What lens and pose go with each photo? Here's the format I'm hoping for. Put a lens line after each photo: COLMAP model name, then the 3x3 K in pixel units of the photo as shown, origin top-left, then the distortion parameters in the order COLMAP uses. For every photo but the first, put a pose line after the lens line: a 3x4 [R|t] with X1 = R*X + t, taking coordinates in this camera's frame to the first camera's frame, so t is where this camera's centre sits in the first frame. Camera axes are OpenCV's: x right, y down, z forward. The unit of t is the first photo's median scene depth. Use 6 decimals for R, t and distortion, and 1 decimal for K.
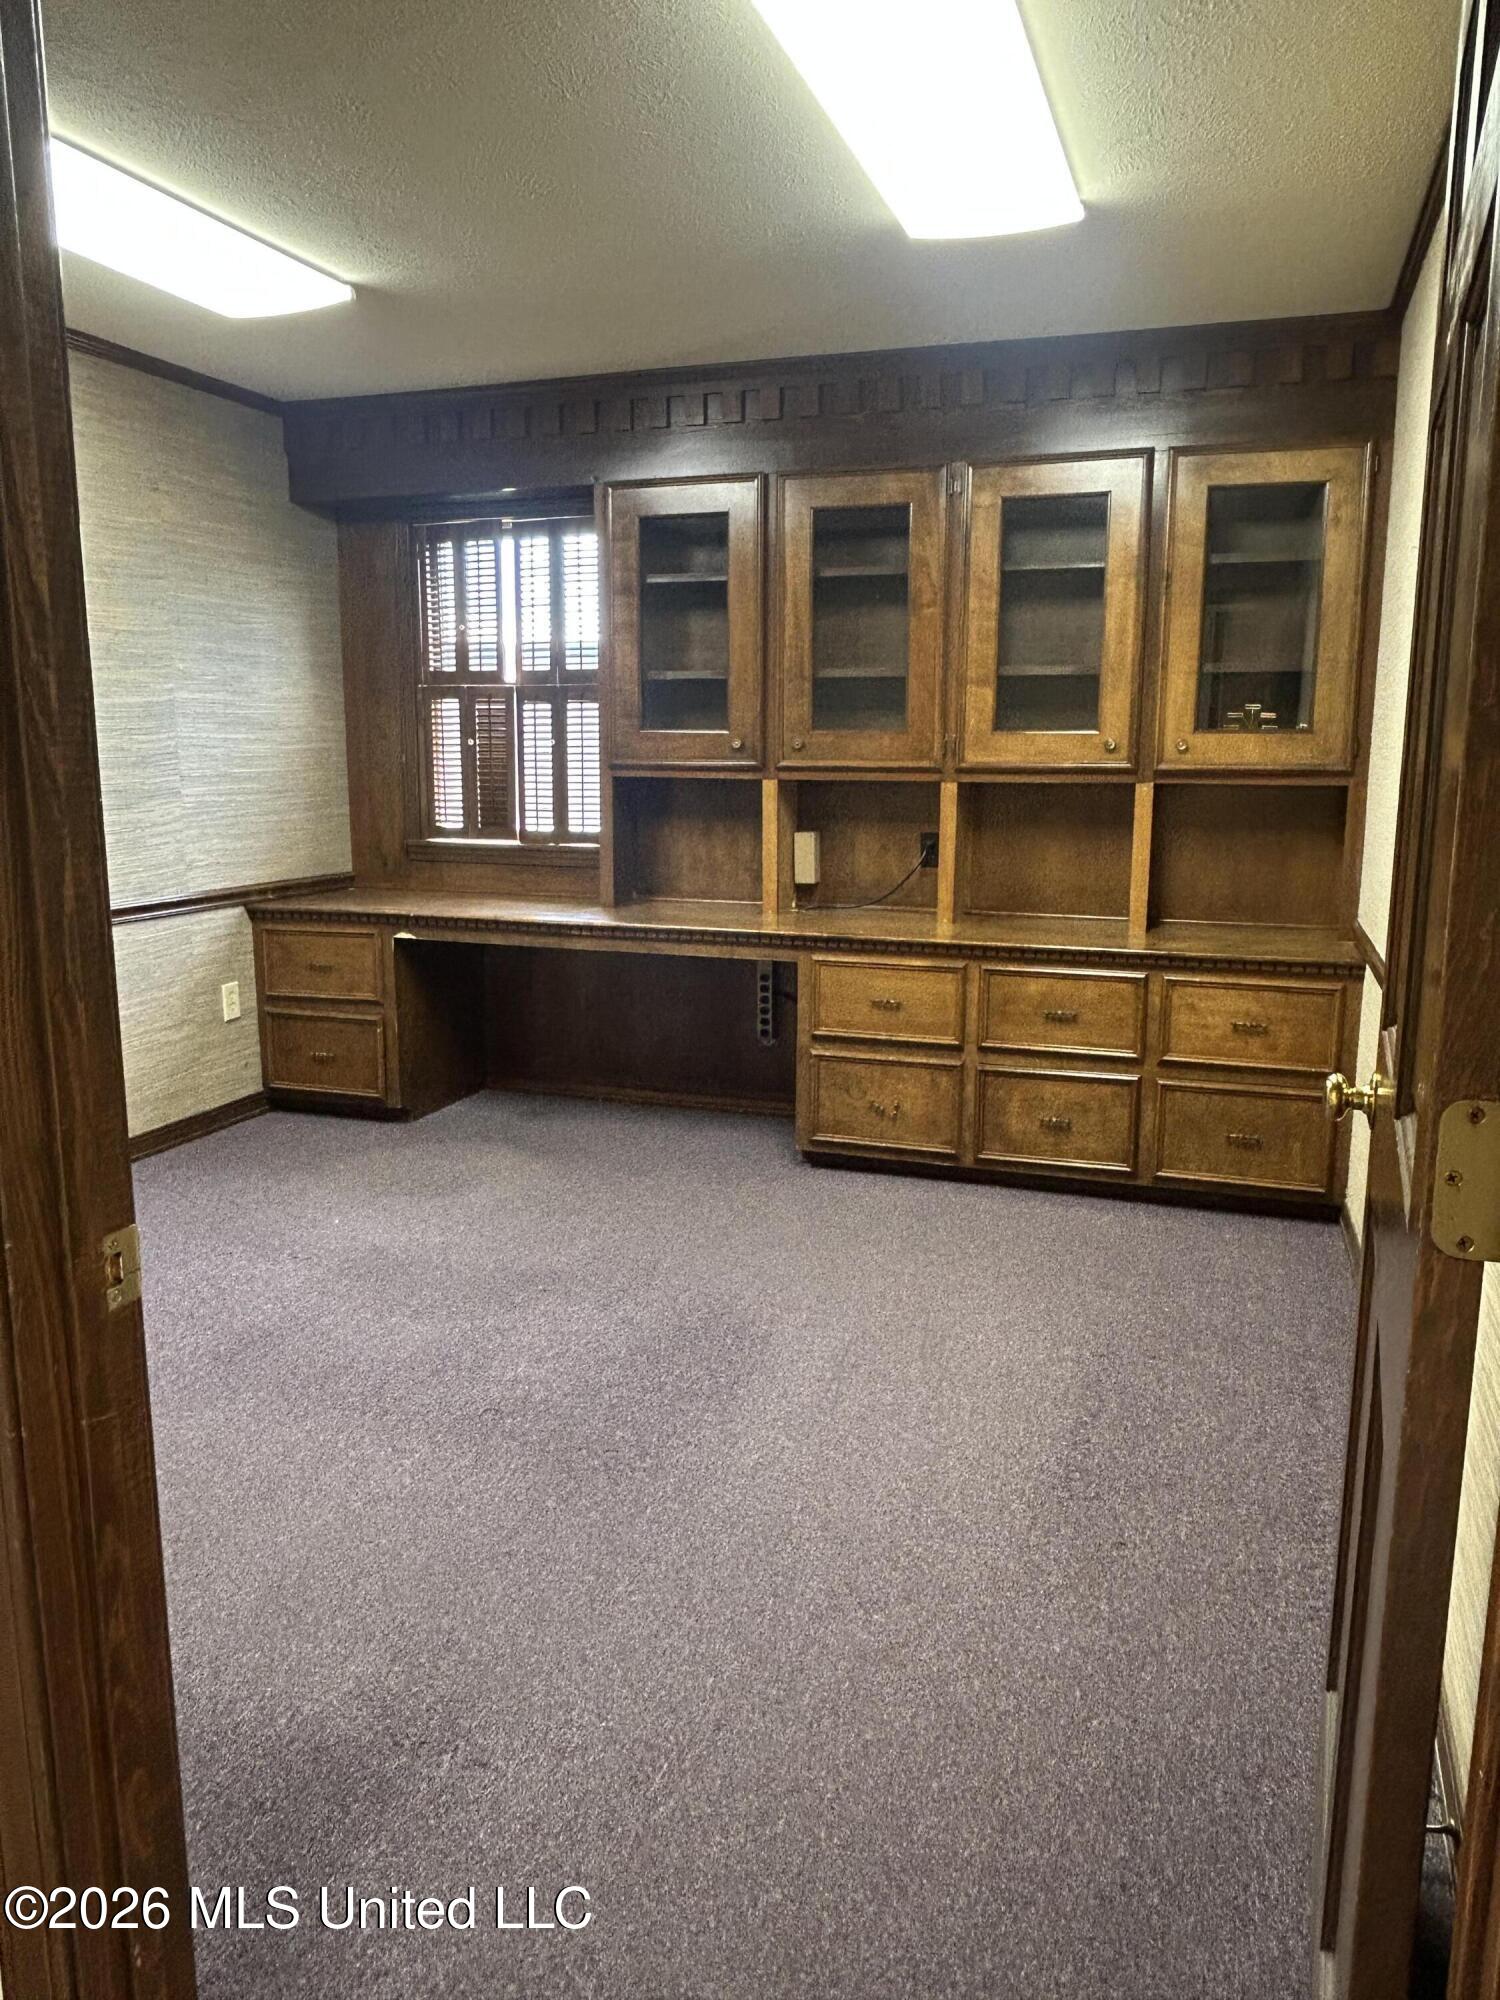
lens RADIAL K [[1417.8, 0, 752.0], [0, 1417.8, 1004.2], [0, 0, 1]] dist [0.006165, -0.001035]
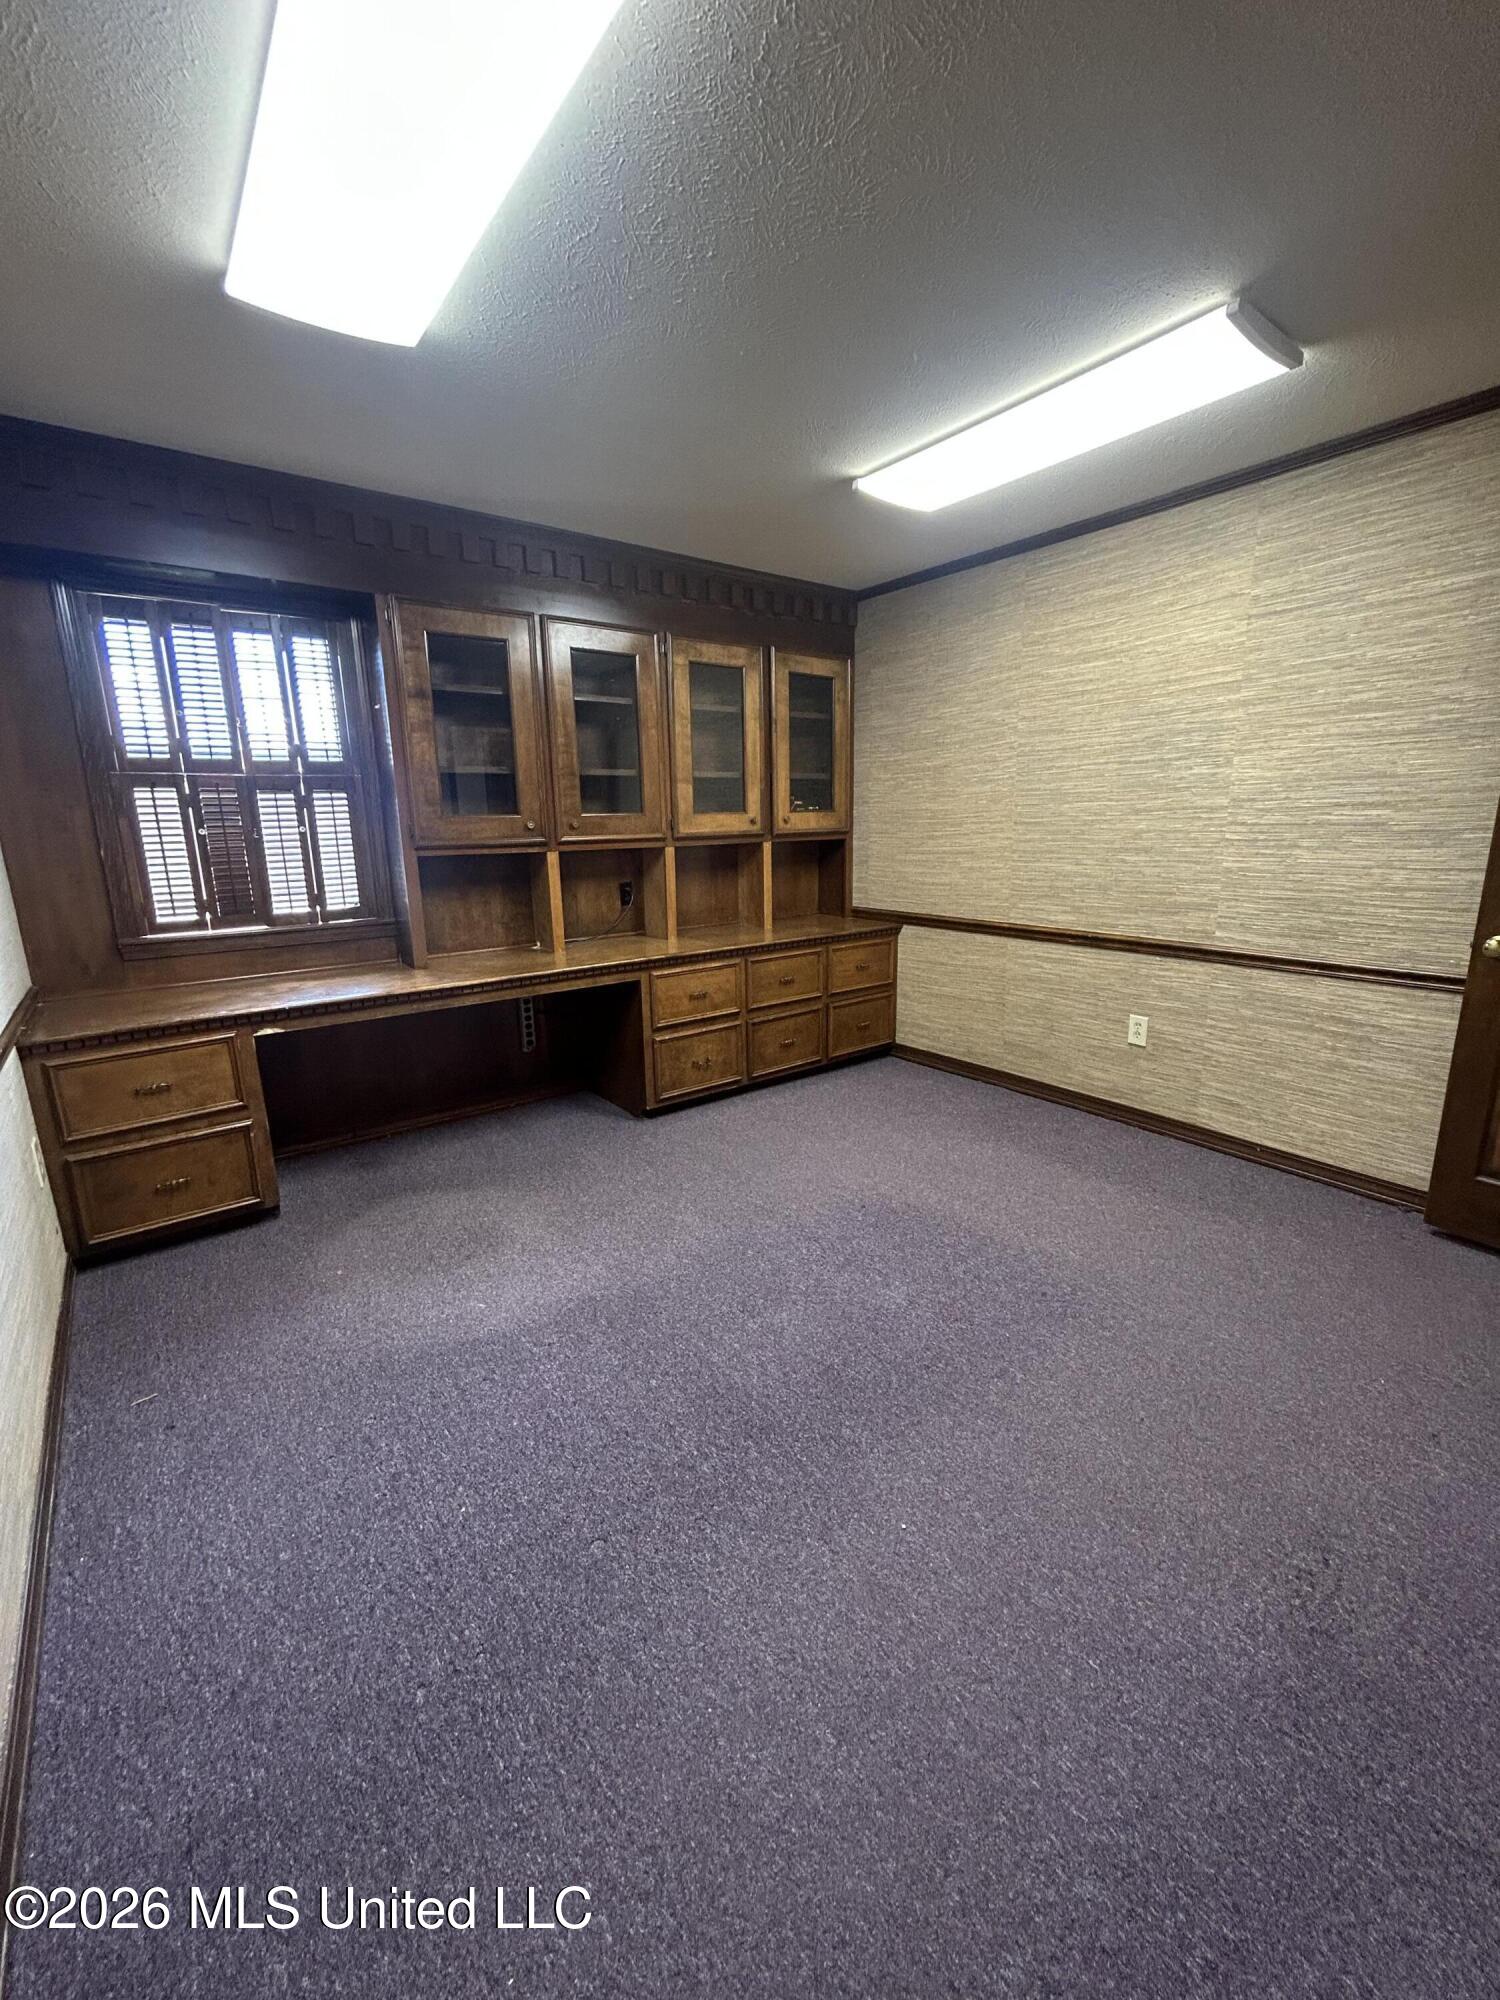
lens RADIAL K [[802.6, 0, 745.2], [0, 802.6, 992.3], [0, 0, 1]] dist [-0.005124, 0.000609]
pose [[0.563528, -0.191900, 0.803499, -0.524141], [0.170674, 0.978706, 0.114044, -0.085824], [-0.808274, 0.072870, 0.584280, 0.432402]]
